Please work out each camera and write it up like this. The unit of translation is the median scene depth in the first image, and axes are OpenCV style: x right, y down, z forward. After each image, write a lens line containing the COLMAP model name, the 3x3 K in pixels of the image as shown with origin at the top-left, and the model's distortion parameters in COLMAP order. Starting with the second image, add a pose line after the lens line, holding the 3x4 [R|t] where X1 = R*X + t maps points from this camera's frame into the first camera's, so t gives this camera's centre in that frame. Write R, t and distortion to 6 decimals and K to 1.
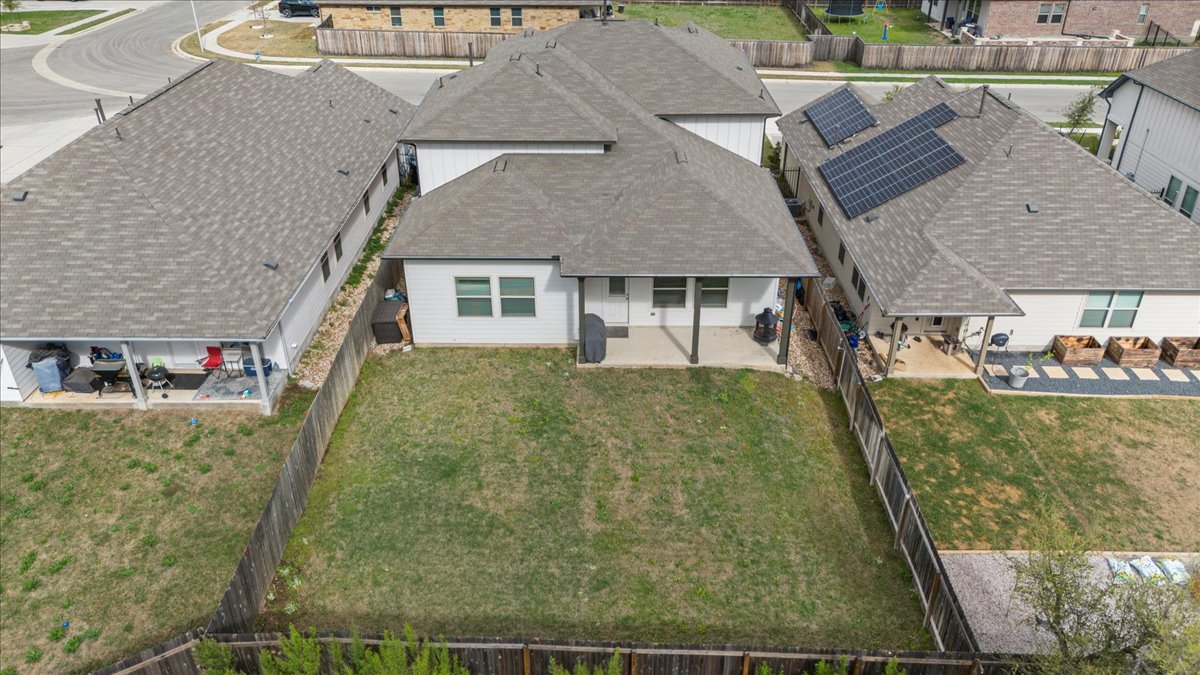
lens RADIAL K [[887.2, 0, 598.6], [0, 887.2, 337.5], [0, 0, 1]] dist [0.002098, 0.000118]
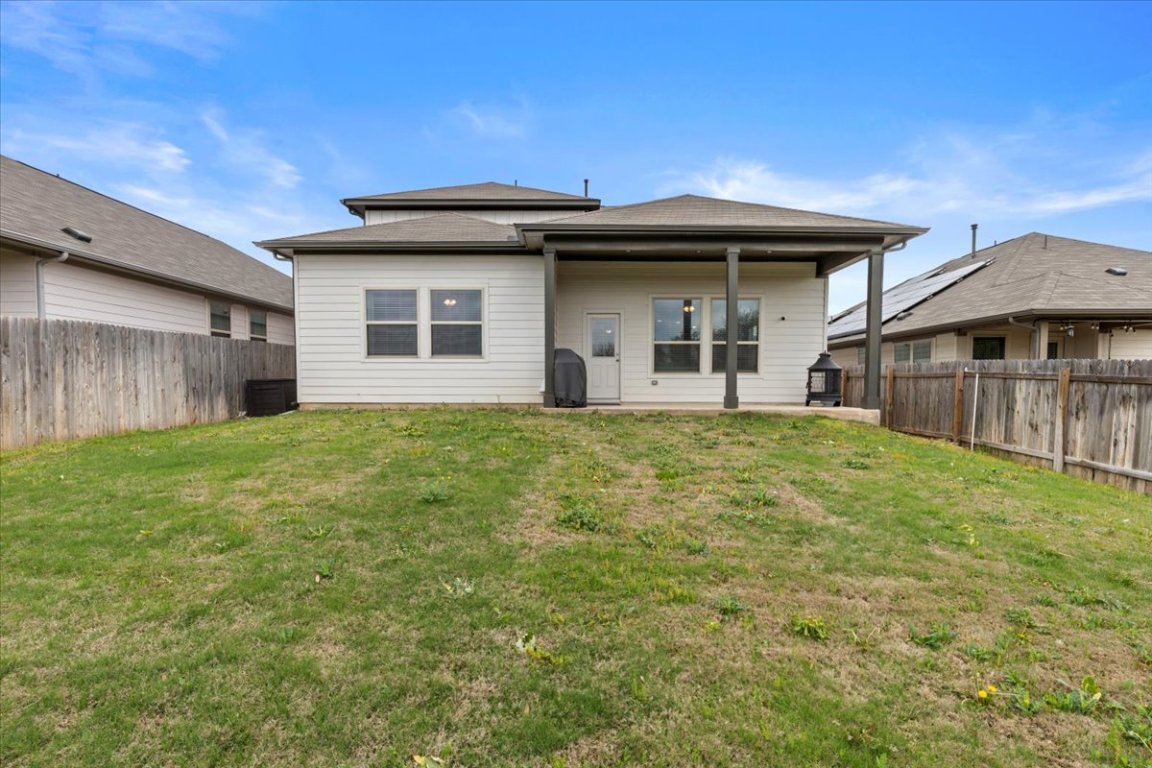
lens RADIAL K [[555.1, 0, 581.2], [0, 555.1, 386.0], [0, 0, 1]] dist [-0.000258, -0.000052]
pose [[0.999960, -0.008421, -0.002873, 0.005863], [0.005883, 0.868020, -0.496494, 0.248334], [0.006675, 0.496457, 0.868036, 0.789382]]
